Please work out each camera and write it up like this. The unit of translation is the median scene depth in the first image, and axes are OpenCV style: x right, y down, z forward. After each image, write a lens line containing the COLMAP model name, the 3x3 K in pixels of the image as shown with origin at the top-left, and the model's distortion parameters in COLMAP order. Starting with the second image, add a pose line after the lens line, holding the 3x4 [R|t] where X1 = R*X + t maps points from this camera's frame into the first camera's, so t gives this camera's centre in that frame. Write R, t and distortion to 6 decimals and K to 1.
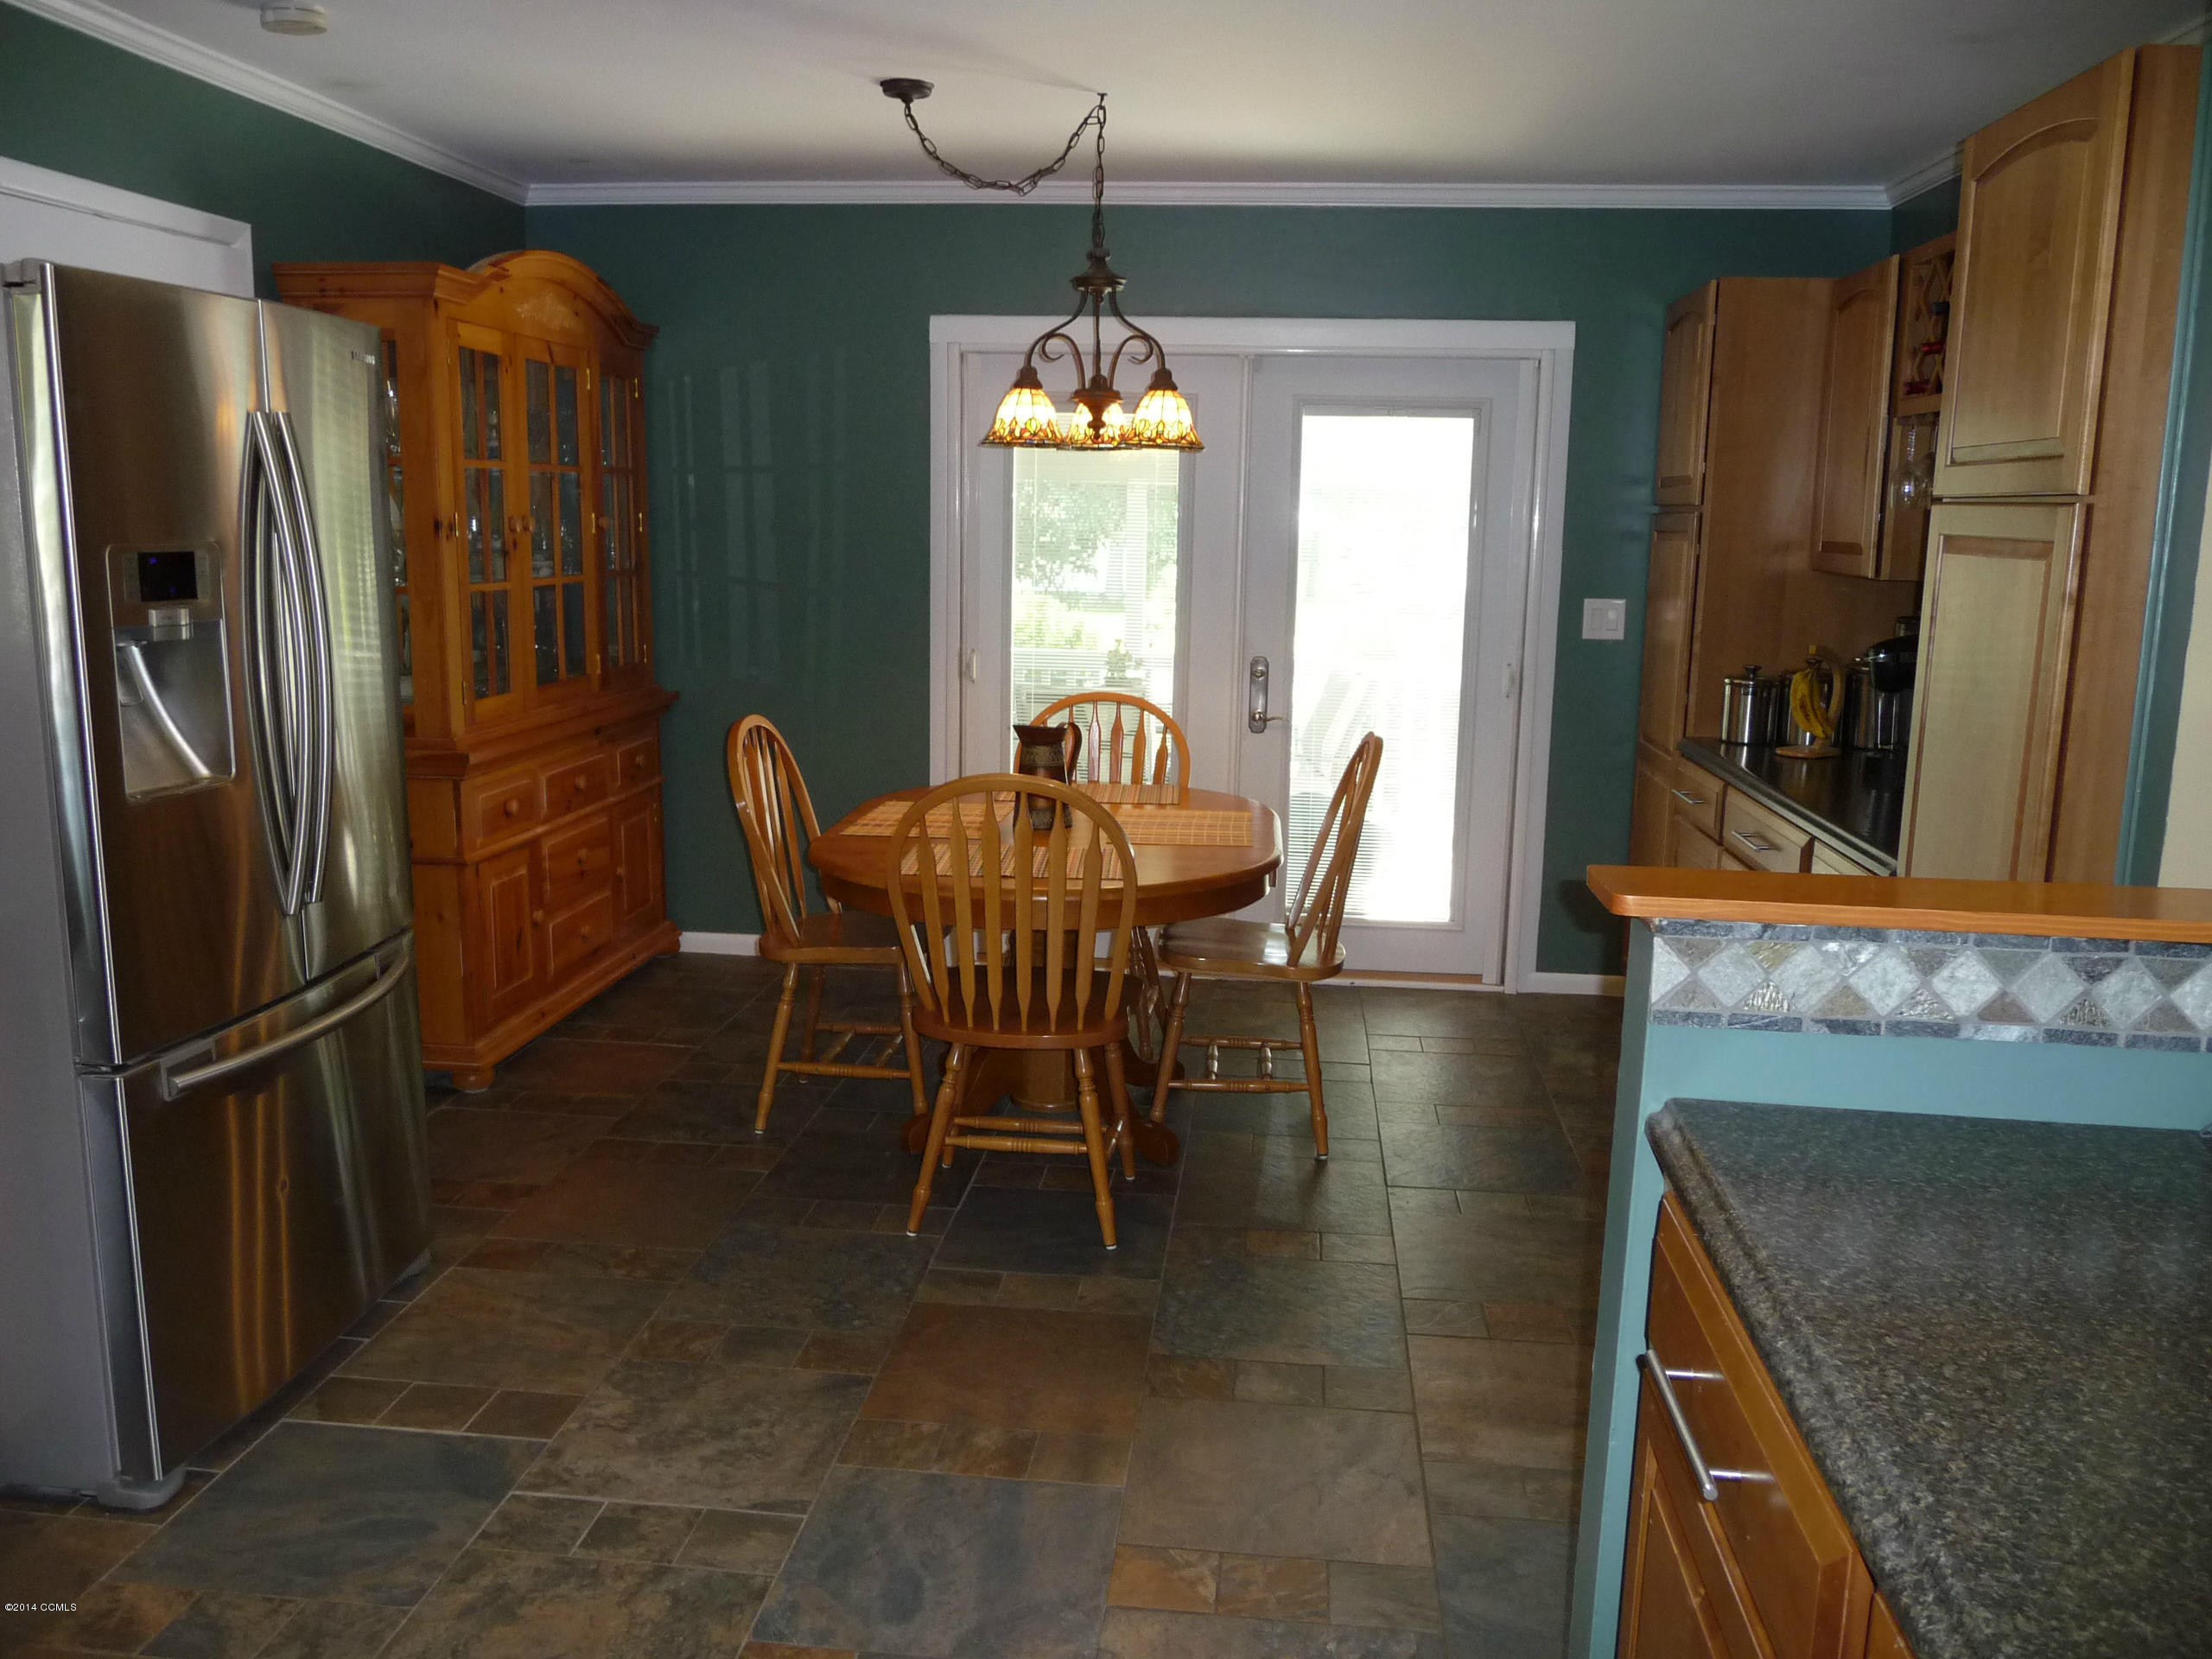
lens RADIAL K [[1820.6, 0, 1094.0], [0, 1820.6, 829.2], [0, 0, 1]] dist [-0.045298, 0.038247]
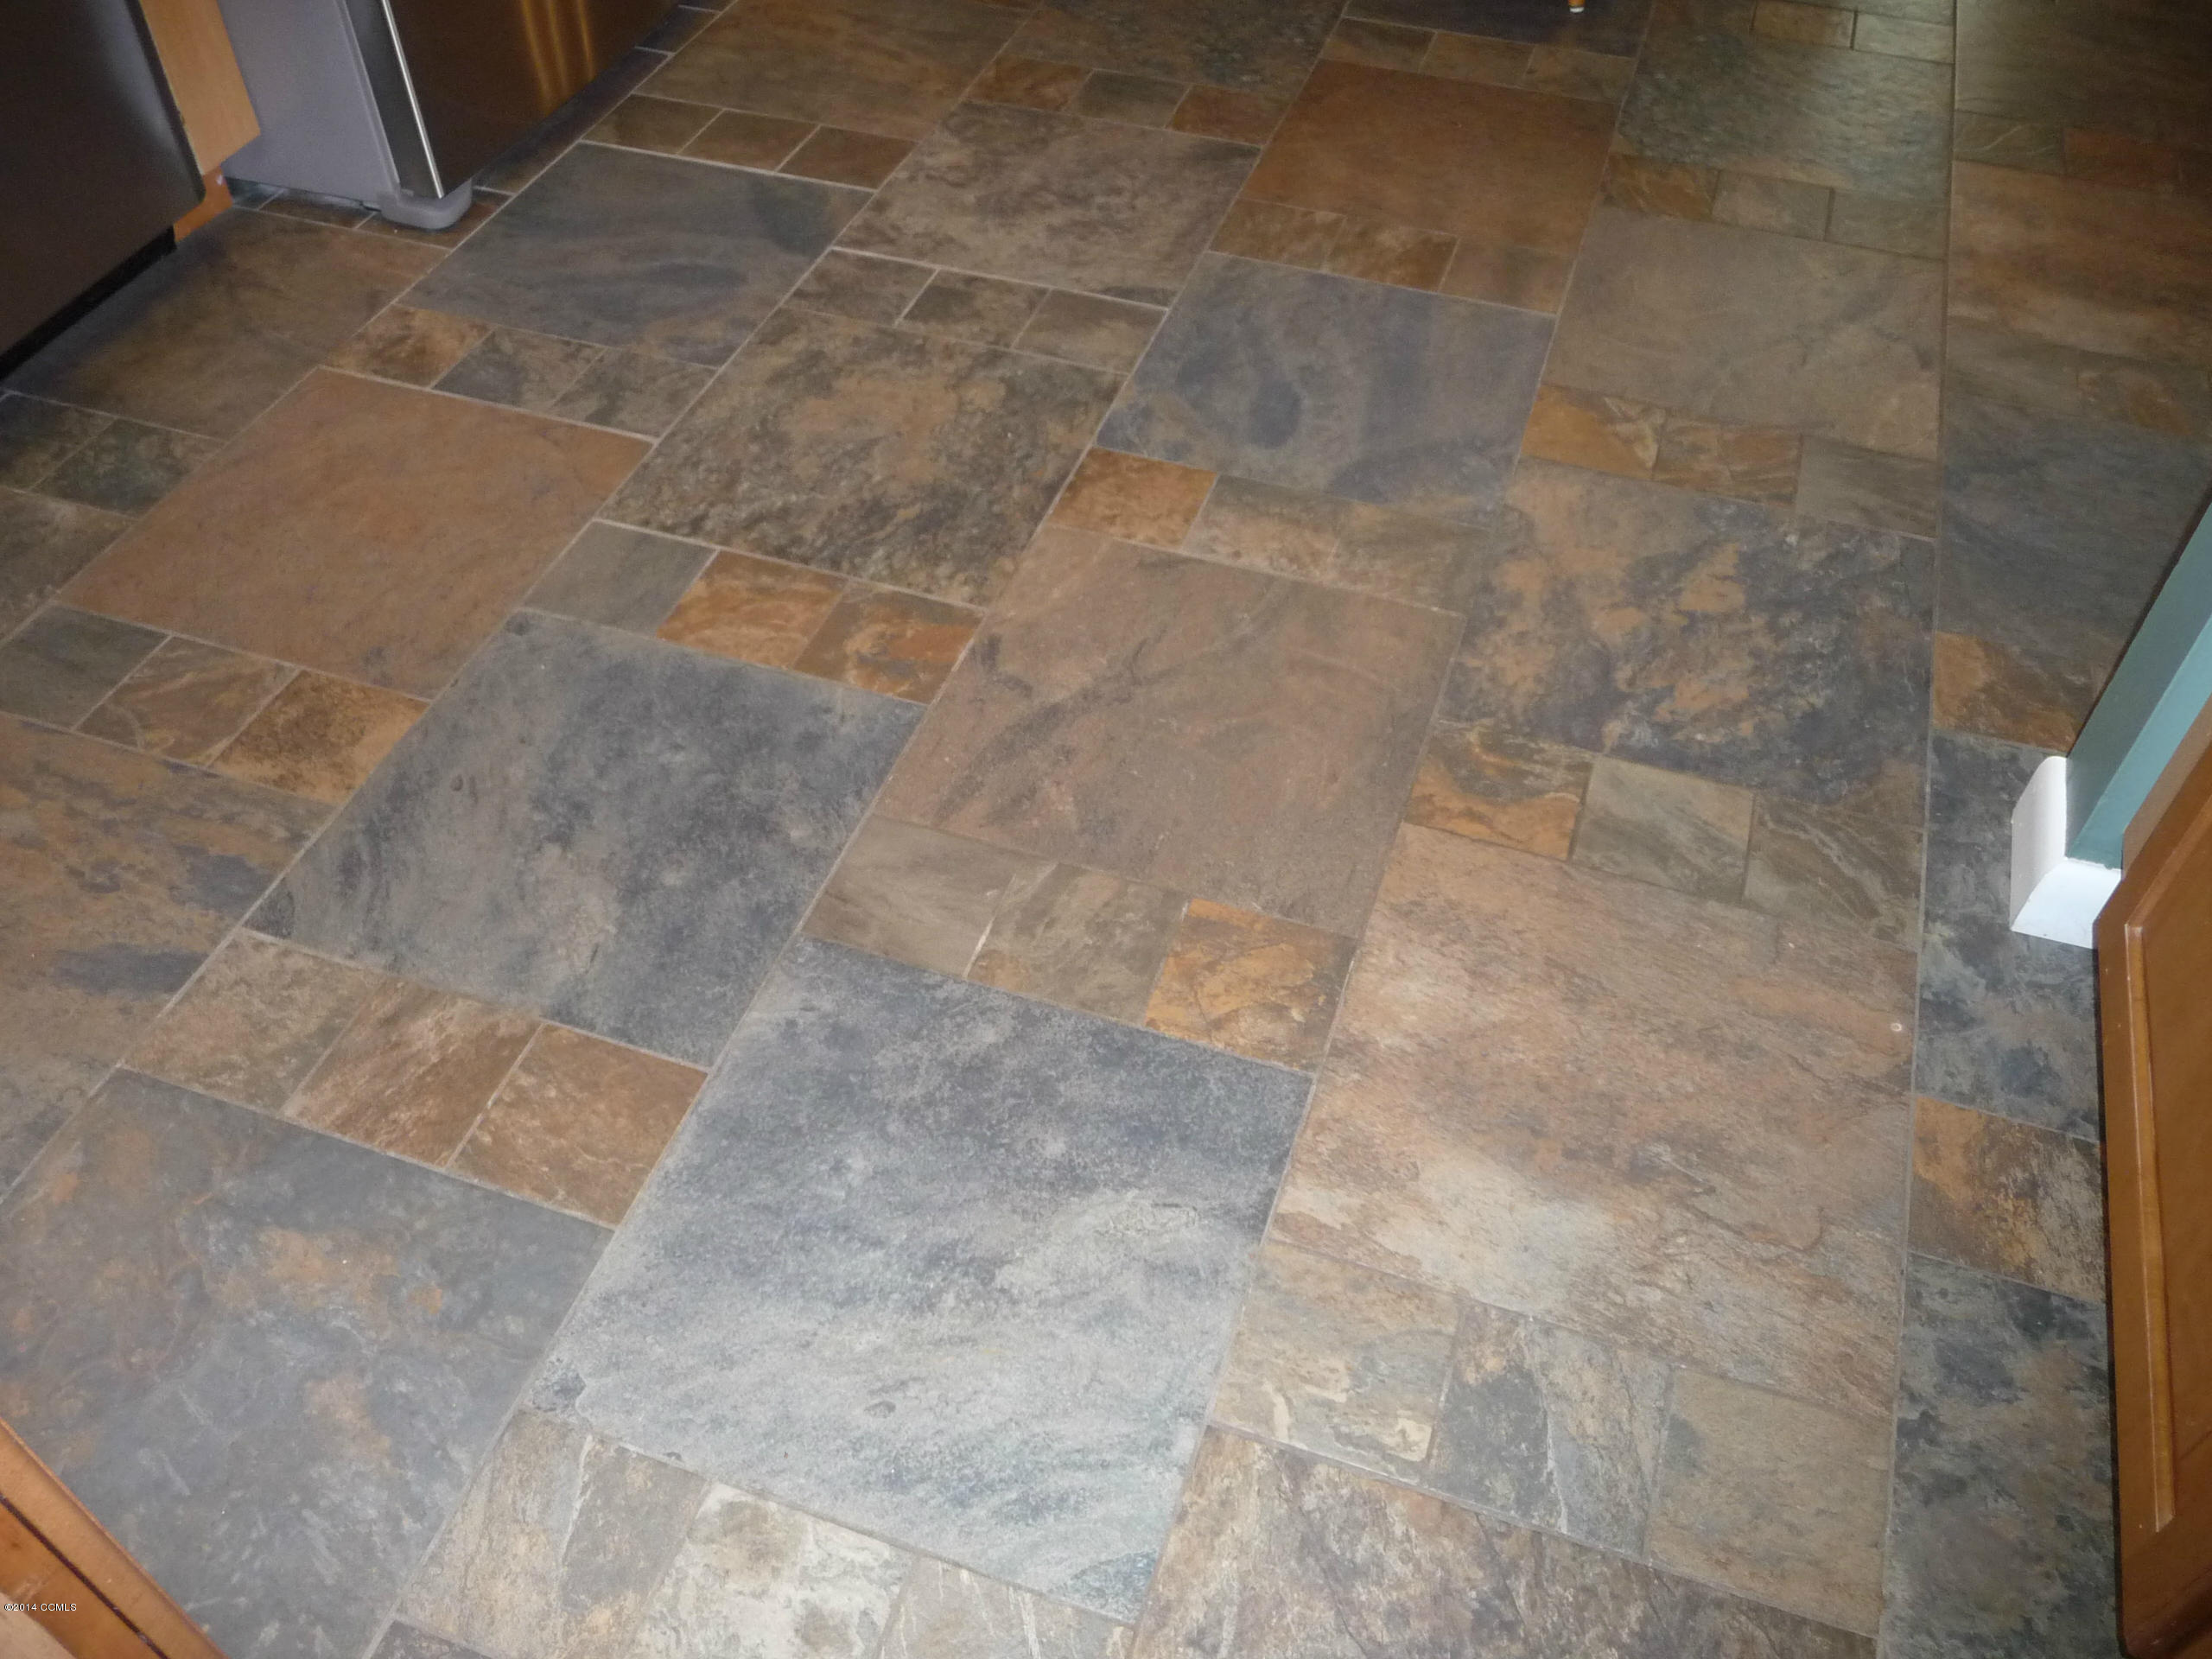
lens RADIAL K [[1820.6, 0, 1083.4], [0, 1820.6, 817.1], [0, 0, 1]] dist [-0.045298, 0.038247]
pose [[0.975282, 0.151754, -0.160611, -0.025287], [-0.025332, 0.798859, 0.600984, 0.060699], [0.219507, -0.582060, 0.782957, 0.186187]]
